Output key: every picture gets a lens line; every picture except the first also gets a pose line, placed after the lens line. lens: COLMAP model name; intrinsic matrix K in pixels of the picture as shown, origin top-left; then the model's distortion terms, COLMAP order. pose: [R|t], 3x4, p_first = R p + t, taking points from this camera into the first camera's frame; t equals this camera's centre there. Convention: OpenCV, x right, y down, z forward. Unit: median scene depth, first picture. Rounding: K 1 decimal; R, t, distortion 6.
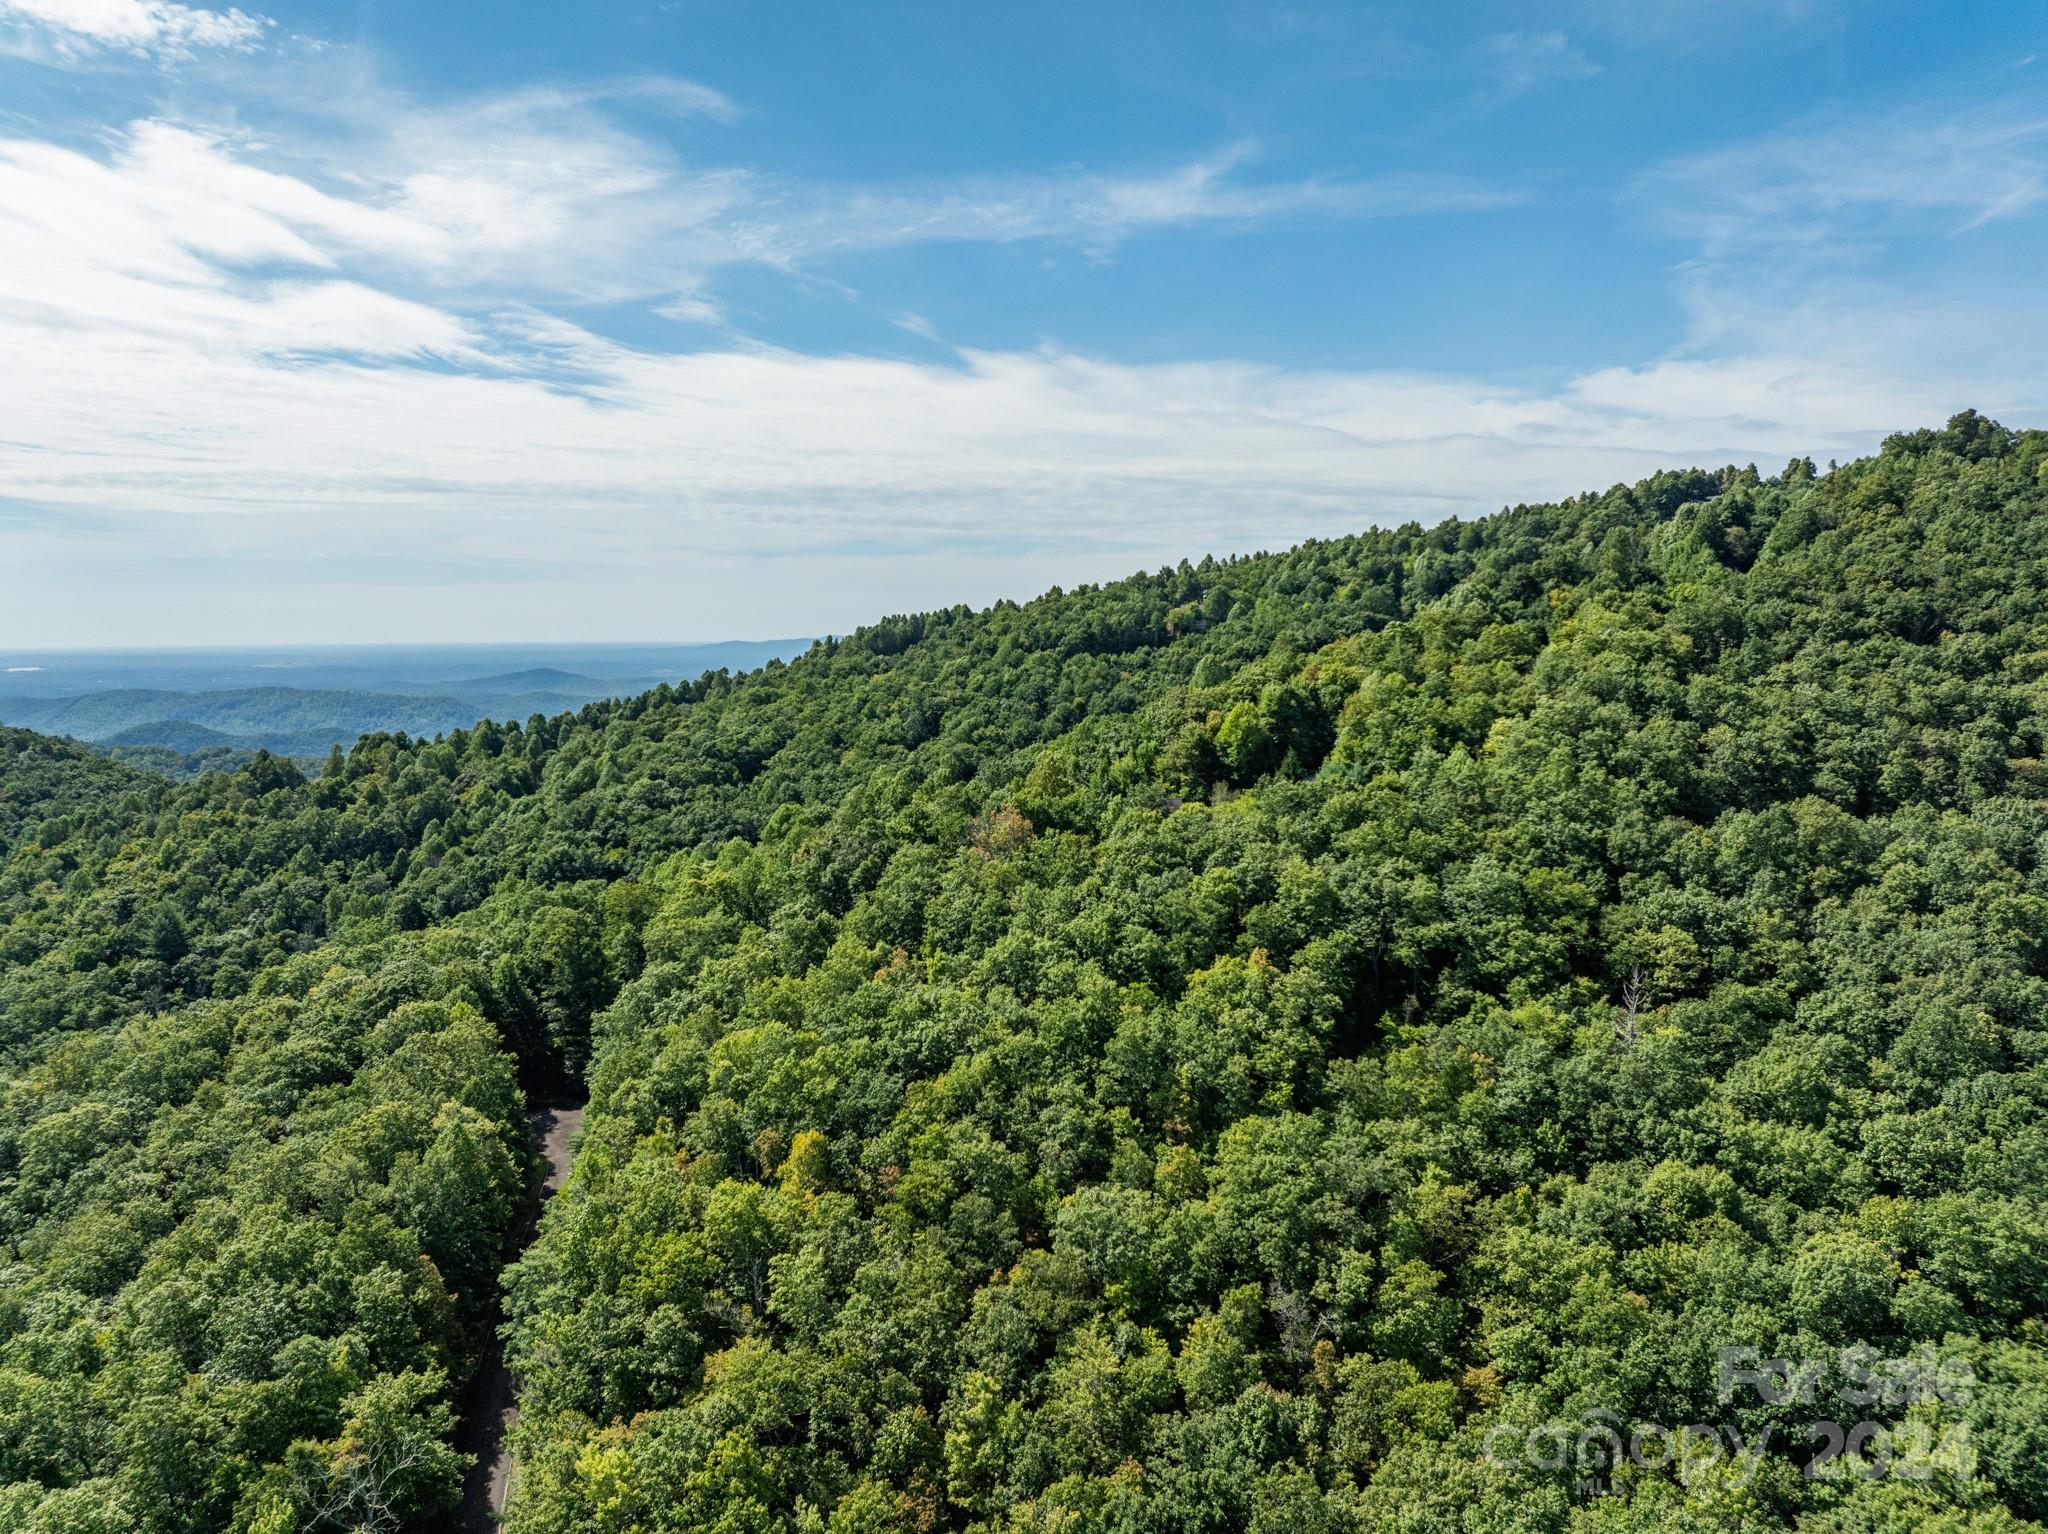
lens RADIAL K [[1425.6, 0, 1024.0], [0, 1425.6, 767.0], [0, 0, 1]] dist [-0.078769, 0.054994]
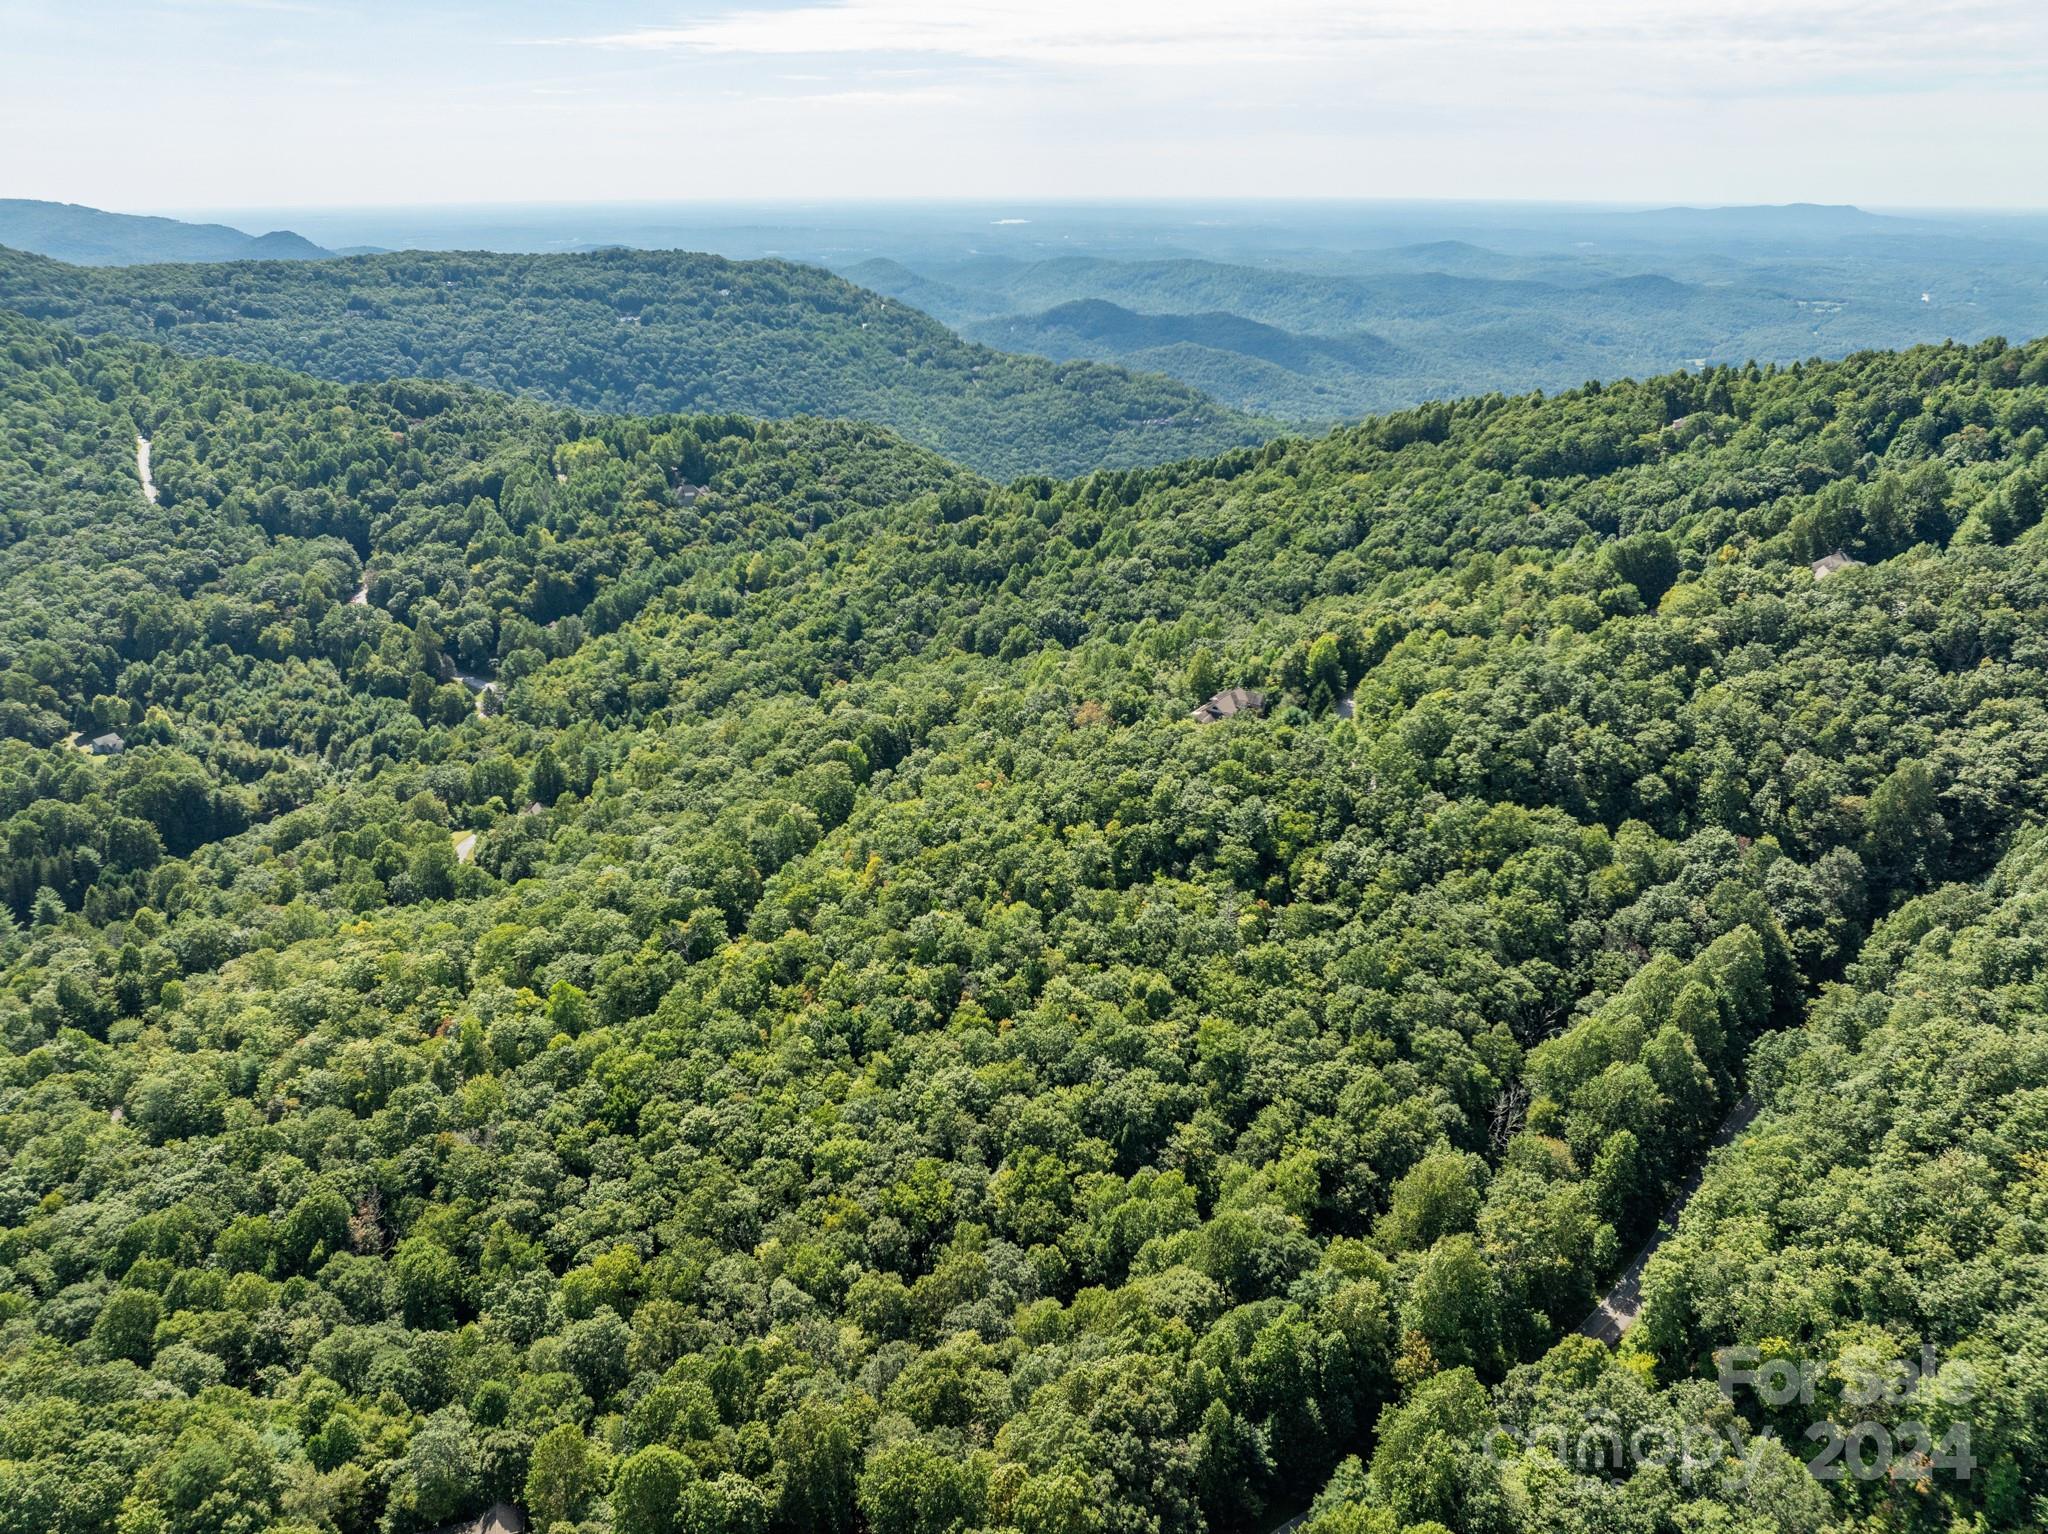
lens RADIAL K [[1425.6, 0, 1024.0], [0, 1425.6, 767.0], [0, 0, 1]] dist [-0.078769, 0.054994]
pose [[0.809509, 0.229123, -0.540554, 0.592532], [-0.054621, 0.946104, 0.319225, -0.305154], [0.584562, -0.228890, 0.778394, -0.327724]]
